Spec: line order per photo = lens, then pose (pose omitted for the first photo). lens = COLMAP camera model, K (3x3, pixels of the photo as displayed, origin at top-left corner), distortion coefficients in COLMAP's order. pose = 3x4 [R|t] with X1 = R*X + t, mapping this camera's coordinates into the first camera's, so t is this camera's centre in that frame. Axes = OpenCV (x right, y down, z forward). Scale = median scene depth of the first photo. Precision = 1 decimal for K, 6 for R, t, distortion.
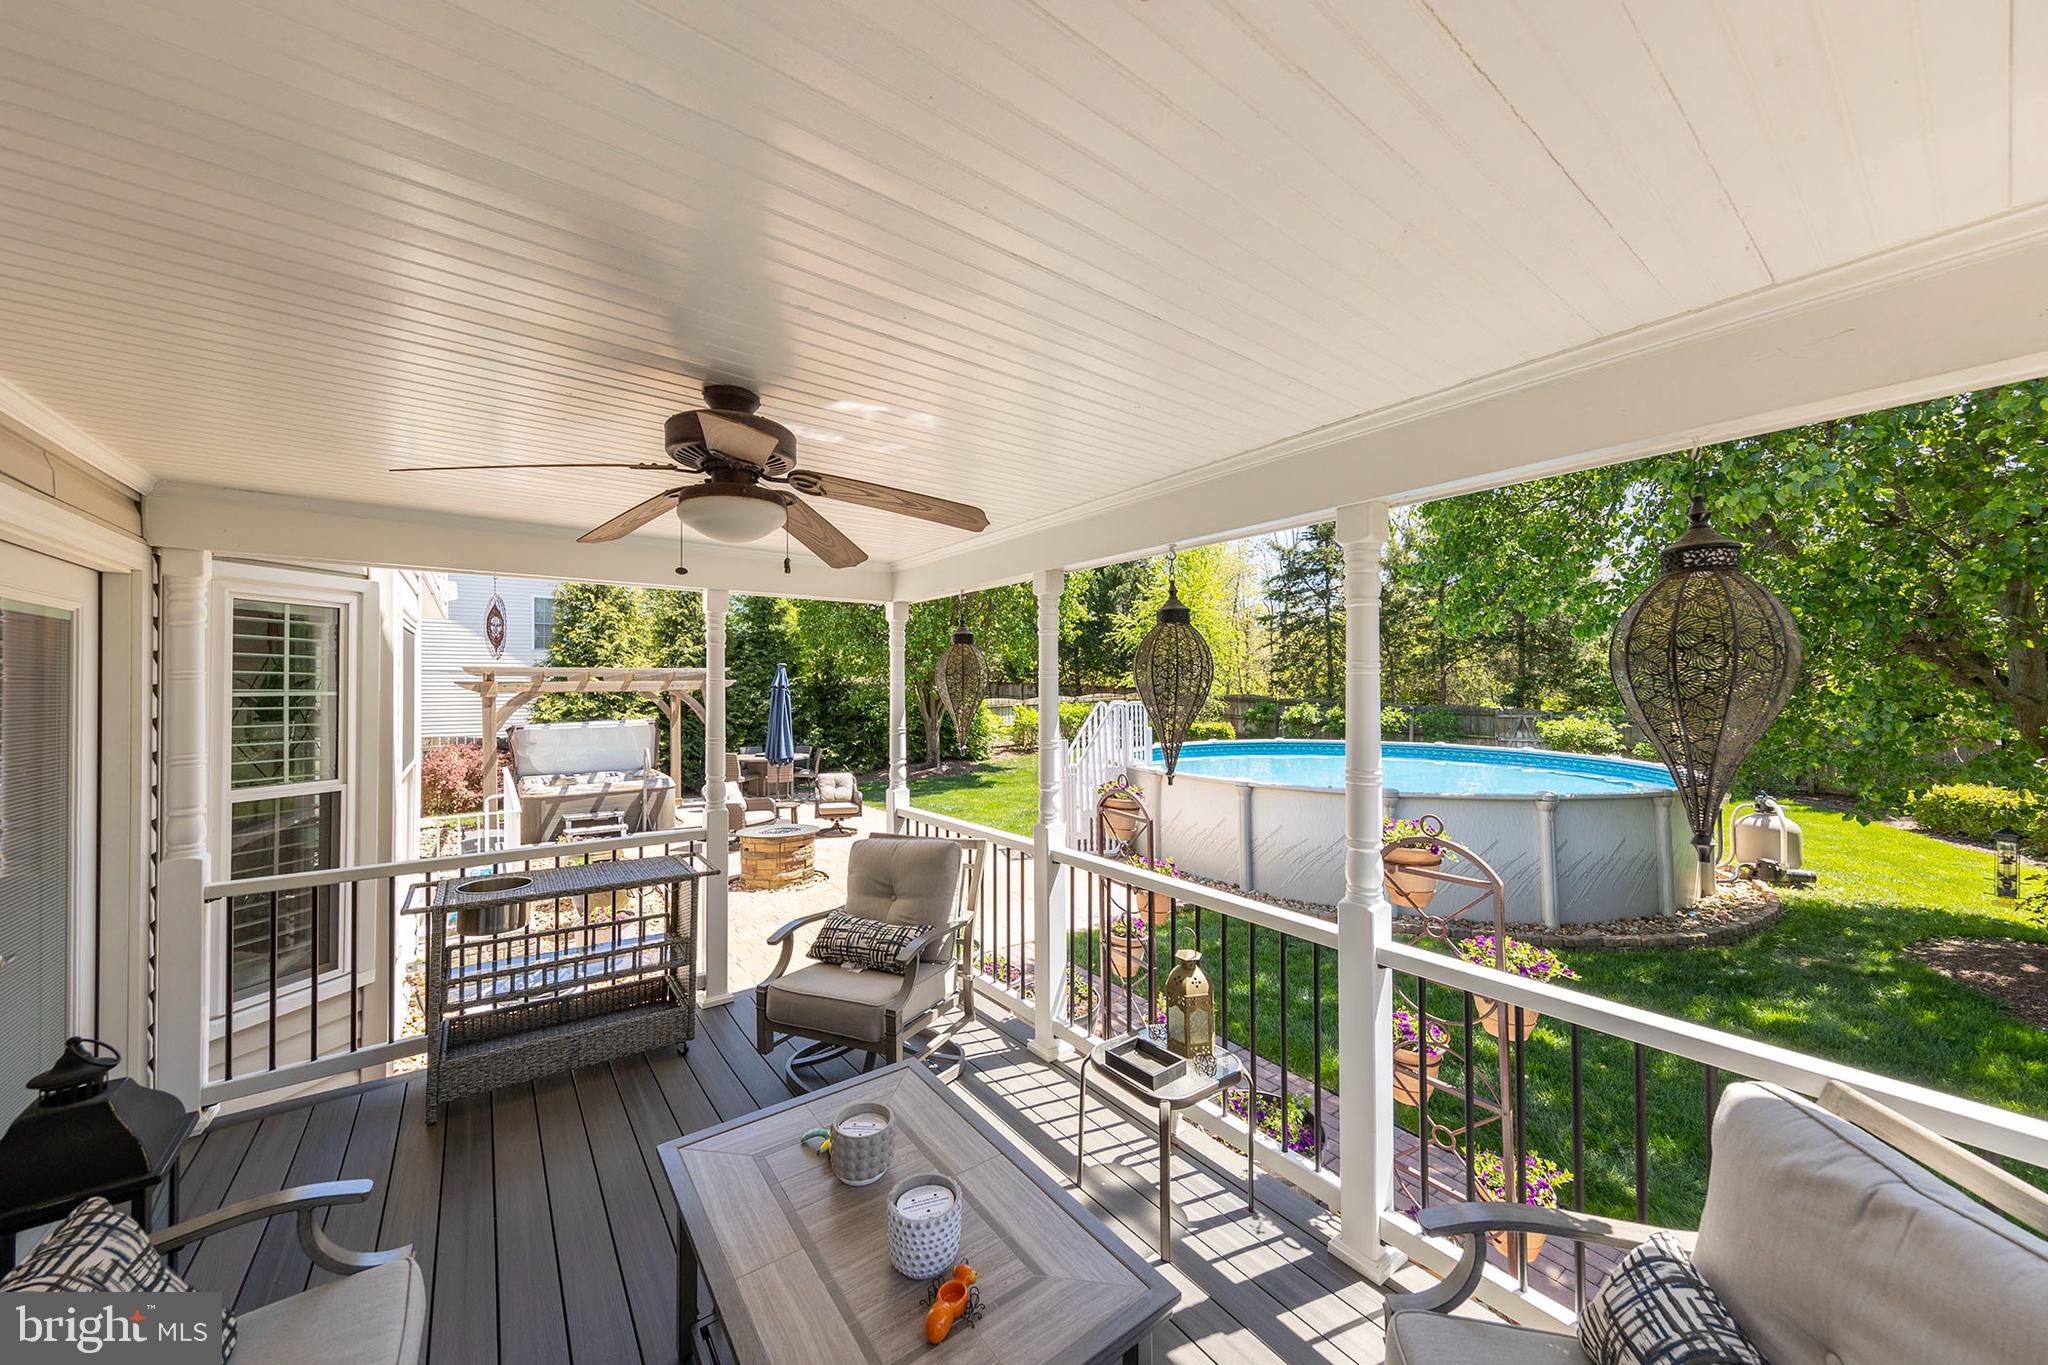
lens RADIAL K [[739.5, 0, 1045.9], [0, 739.5, 684.3], [0, 0, 1]] dist [0.006472, -0.000645]
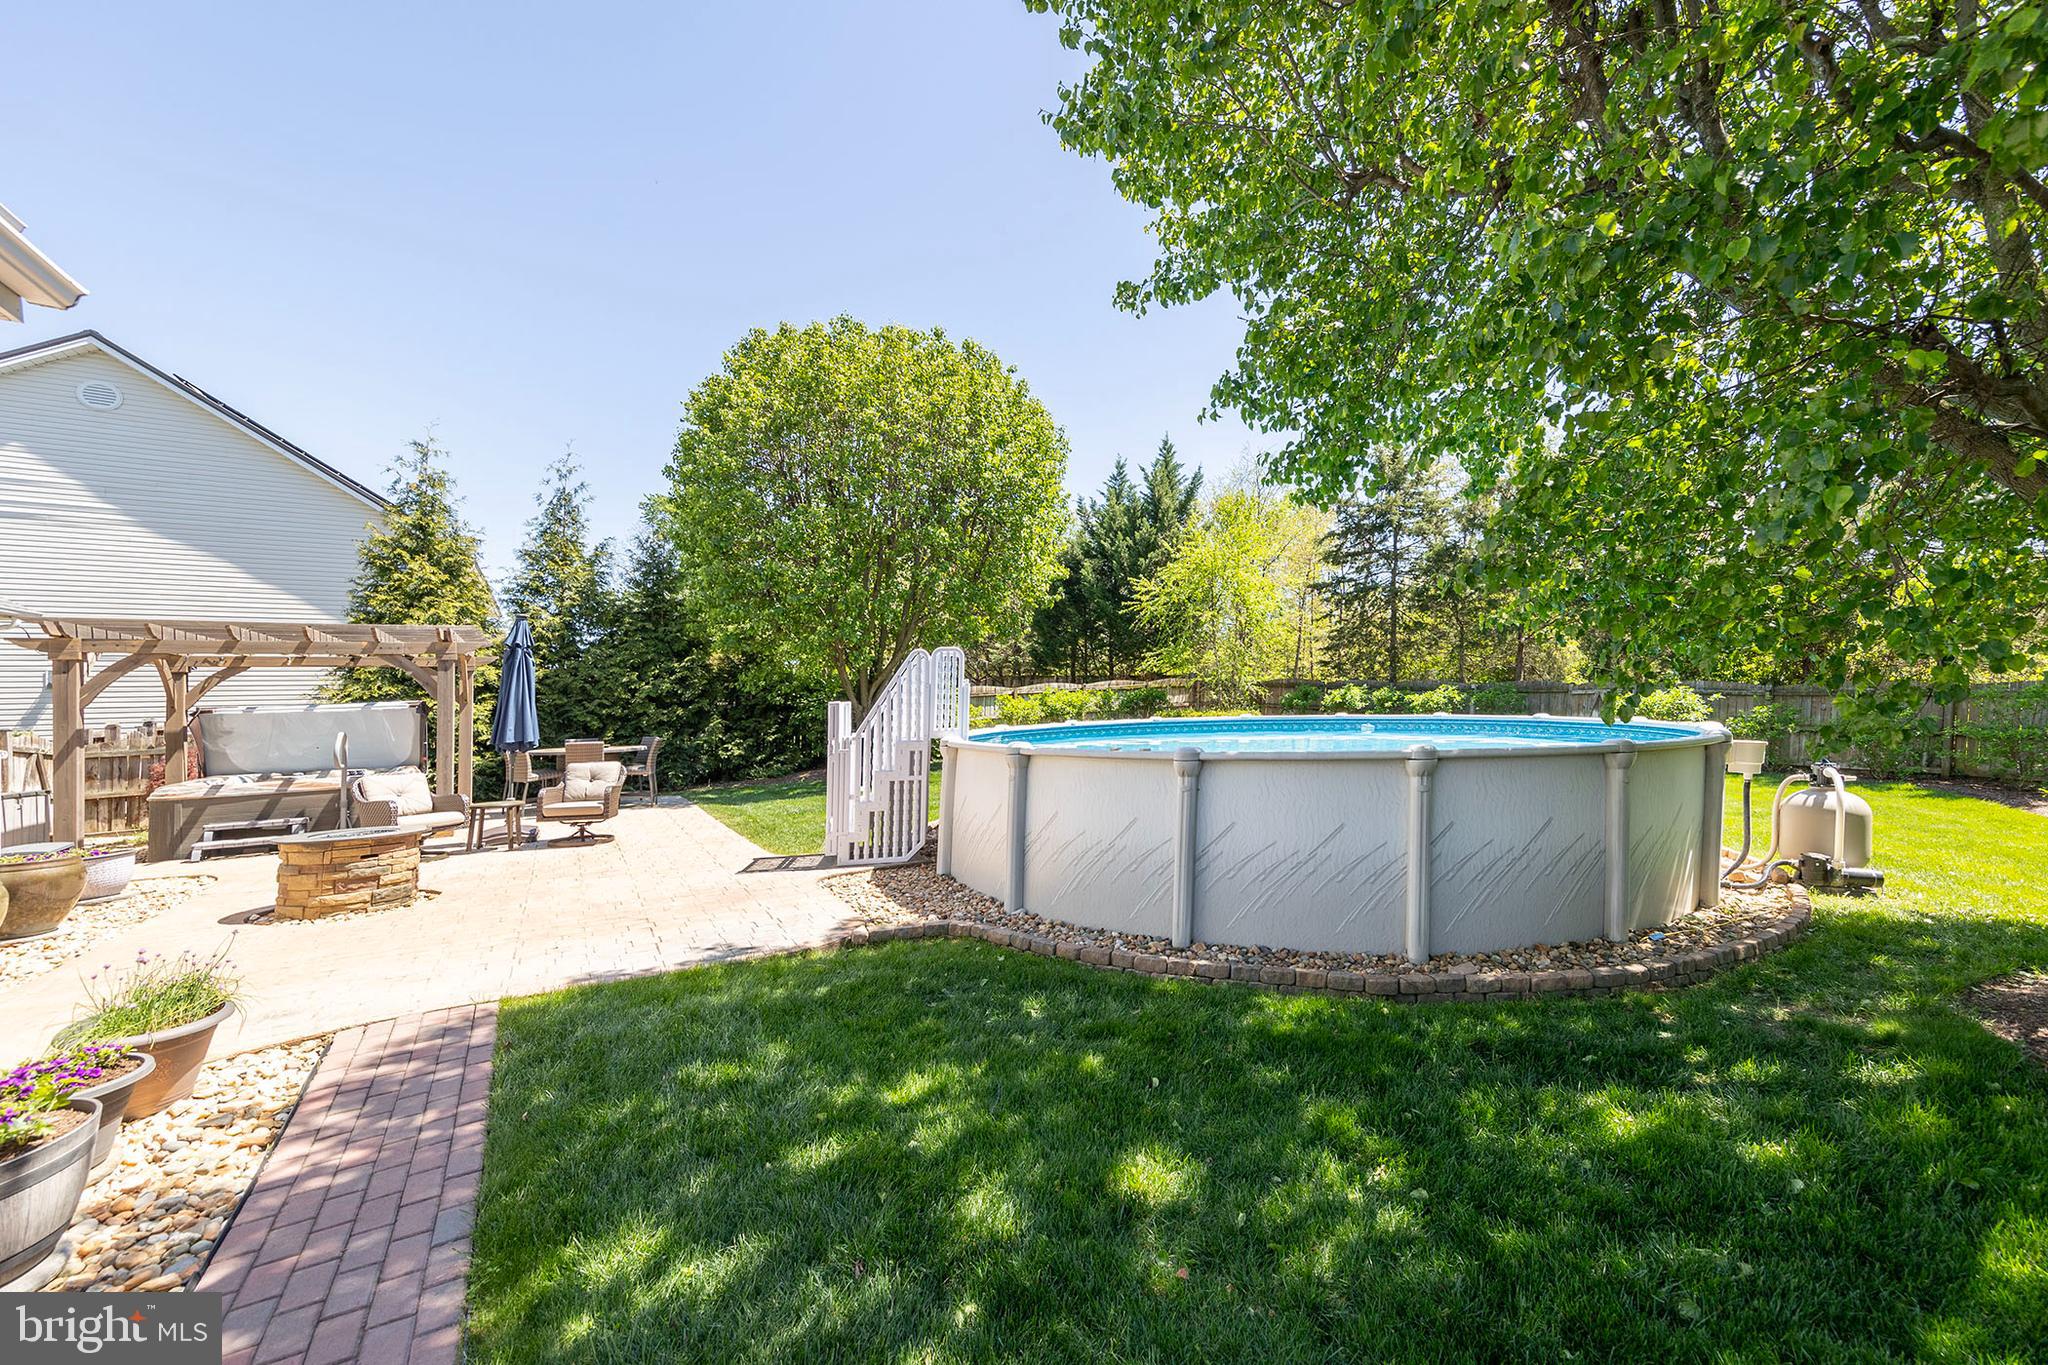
lens RADIAL K [[823.0, 0, 1163.7], [0, 823.0, 641.6], [0, 0, 1]] dist [0.003983, 0.000031]
pose [[0.999764, -0.018237, -0.011774, 0.301900], [0.017508, 0.998086, -0.059313, 0.059823], [0.012833, 0.059093, 0.998170, 0.179437]]
